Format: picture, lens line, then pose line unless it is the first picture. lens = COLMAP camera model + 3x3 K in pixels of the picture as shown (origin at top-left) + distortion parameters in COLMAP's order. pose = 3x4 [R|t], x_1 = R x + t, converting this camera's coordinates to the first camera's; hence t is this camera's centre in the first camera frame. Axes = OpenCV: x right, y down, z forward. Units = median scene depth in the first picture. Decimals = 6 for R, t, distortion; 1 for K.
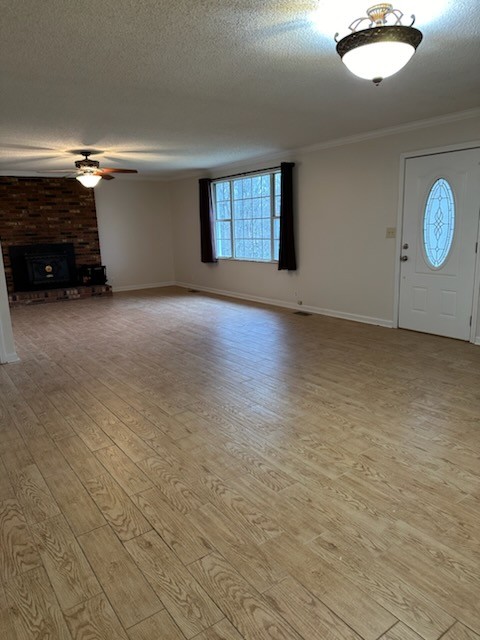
lens RADIAL K [[450.0, 0, 239.9], [0, 450.0, 319.9], [0, 0, 1]] dist [0.033962, -0.040769]
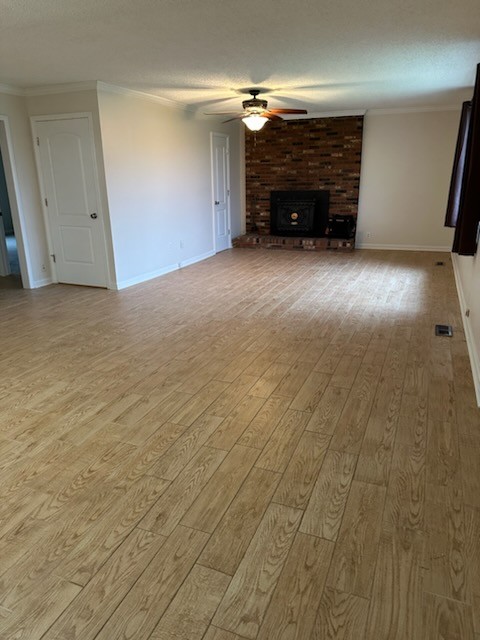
lens RADIAL K [[450.0, 0, 239.2], [0, 450.0, 320.9], [0, 0, 1]] dist [0.033962, -0.040769]
pose [[0.535371, 0.281077, -0.796476, 0.394670], [-0.178522, 0.959355, 0.218559, -0.091887], [0.825535, 0.025178, 0.563789, 0.365974]]
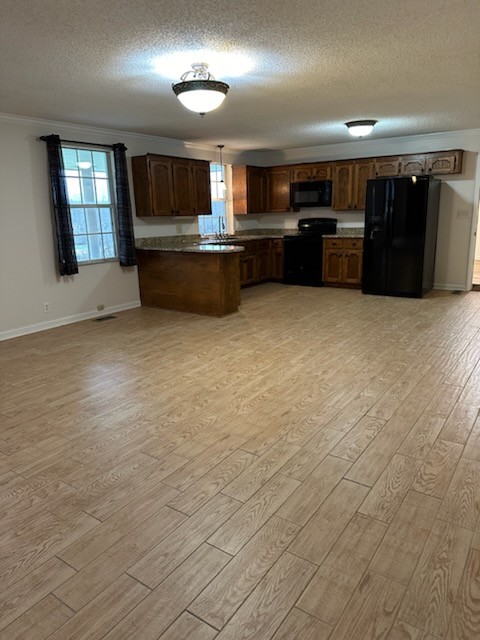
lens RADIAL K [[450.0, 0, 238.1], [0, 450.0, 320.7], [0, 0, 1]] dist [0.033962, -0.040769]
pose [[-0.333672, -0.190538, 0.923232, -0.349549], [0.240689, 0.929681, 0.278858, -0.083996], [-0.911445, 0.315259, -0.264348, 0.434575]]
